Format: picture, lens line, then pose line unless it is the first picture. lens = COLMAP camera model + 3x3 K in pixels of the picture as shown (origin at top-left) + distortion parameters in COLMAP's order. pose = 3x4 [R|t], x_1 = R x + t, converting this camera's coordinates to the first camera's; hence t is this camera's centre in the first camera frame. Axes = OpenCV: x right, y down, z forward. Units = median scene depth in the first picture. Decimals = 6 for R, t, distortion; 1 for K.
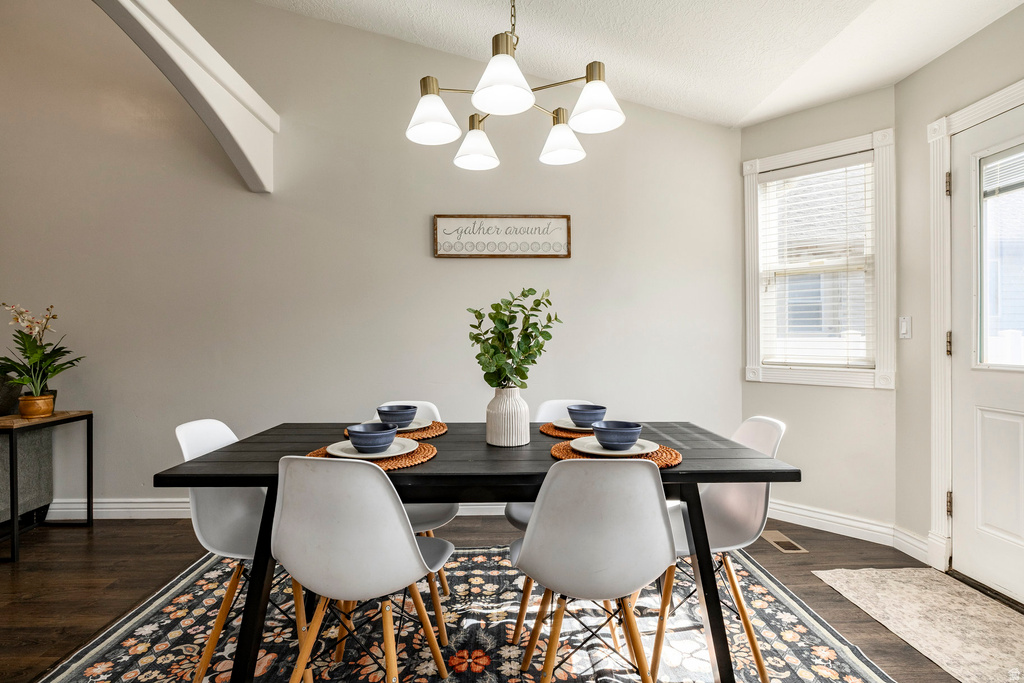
lens RADIAL K [[495.2, 0, 512.0], [0, 495.2, 340.4], [0, 0, 1]] dist [0.005907, 0.000786]
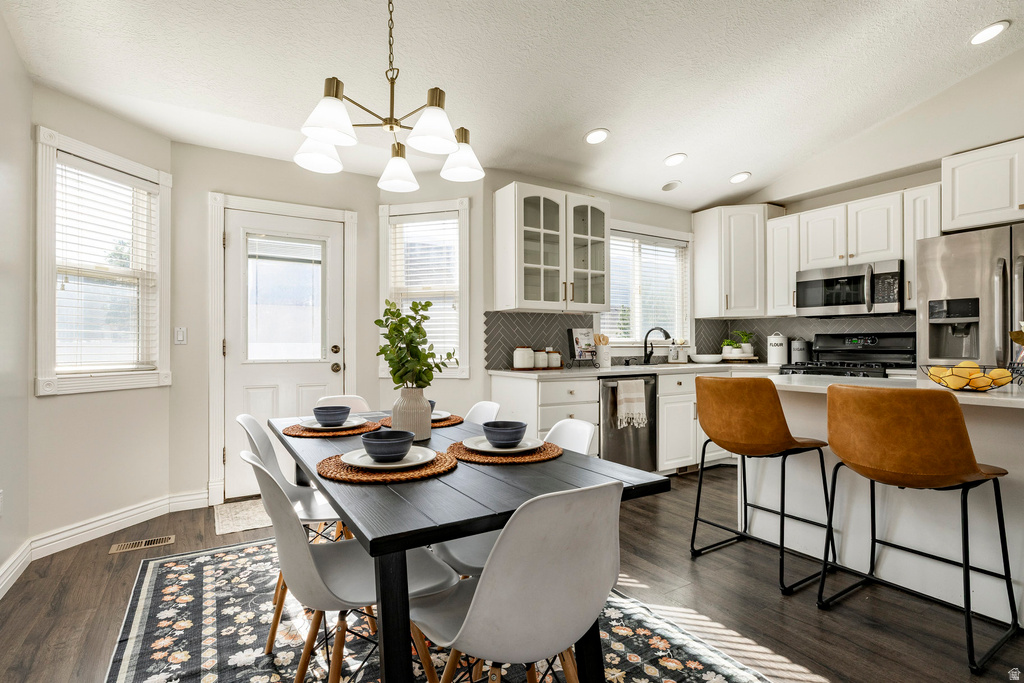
lens RADIAL K [[495.2, 0, 510.8], [0, 495.2, 347.6], [0, 0, 1]] dist [0.005907, 0.000786]
pose [[-0.495340, -0.003413, 0.868693, -0.809737], [0.005084, 0.999964, 0.006827, 0.000651], [-0.868685, 0.007798, -0.495304, 0.970233]]
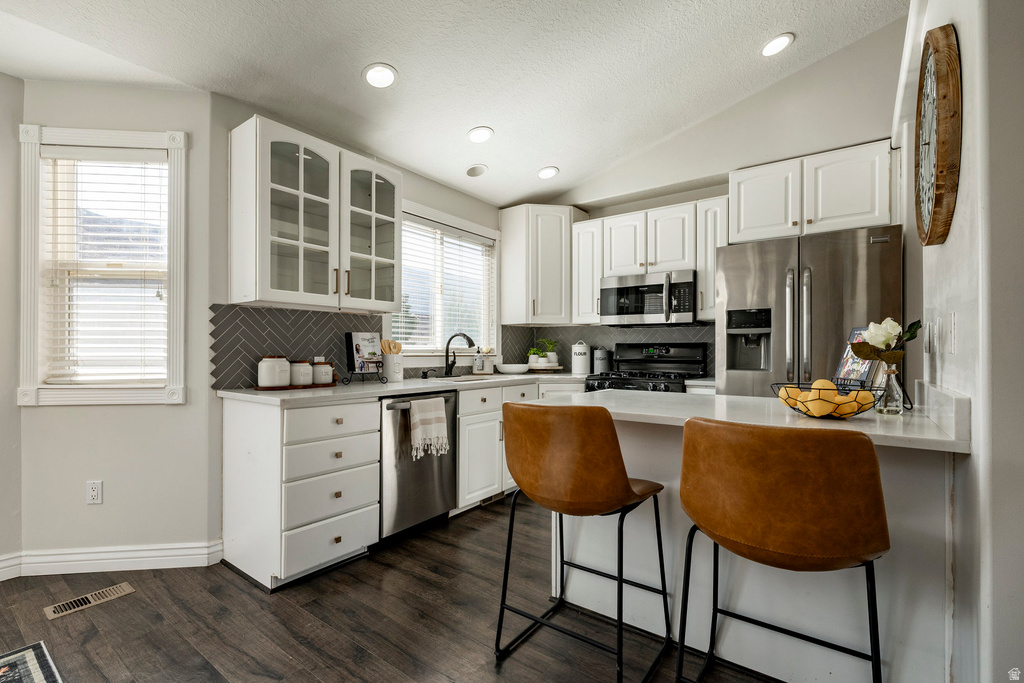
lens RADIAL K [[469.1, 0, 504.0], [0, 469.1, 351.0], [0, 0, 1]] dist [0.011464, 0.000043]
pose [[-0.771731, -0.003234, 0.635941, -0.771878], [-0.002390, 0.999995, 0.002184, -0.000315], [-0.635945, 0.000166, -0.771734, 0.925628]]
